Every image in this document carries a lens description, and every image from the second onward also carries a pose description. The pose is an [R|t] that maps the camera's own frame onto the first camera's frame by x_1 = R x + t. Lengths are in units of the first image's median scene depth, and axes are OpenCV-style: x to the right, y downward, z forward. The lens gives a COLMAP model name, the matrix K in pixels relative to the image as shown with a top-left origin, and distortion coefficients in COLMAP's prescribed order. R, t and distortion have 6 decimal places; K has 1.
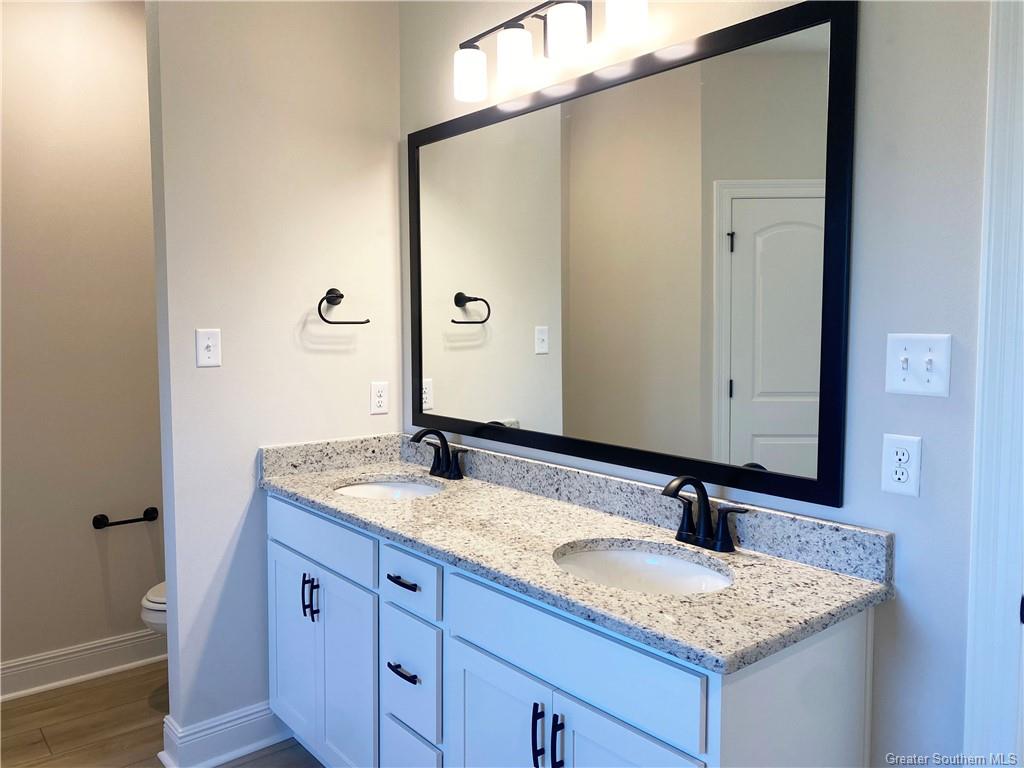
lens RADIAL K [[782.9, 0, 512.0], [0, 782.9, 384.0], [0, 0, 1]] dist [0.080414, -0.130017]
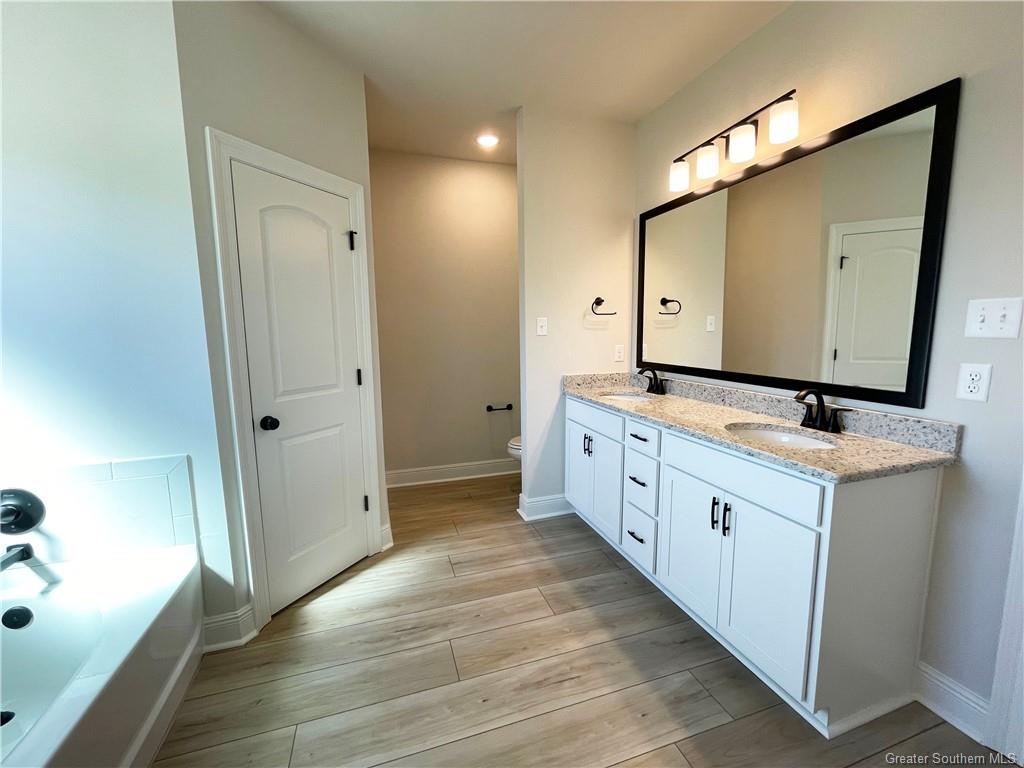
lens RADIAL K [[414.9, 0, 512.0], [0, 414.9, 384.0], [0, 0, 1]] dist [0.000580, -0.000013]
pose [[0.928401, 0.035136, -0.369914, -0.045654], [-0.012957, 0.997975, 0.062271, 0.046595], [0.371353, -0.053019, 0.926977, -0.087608]]
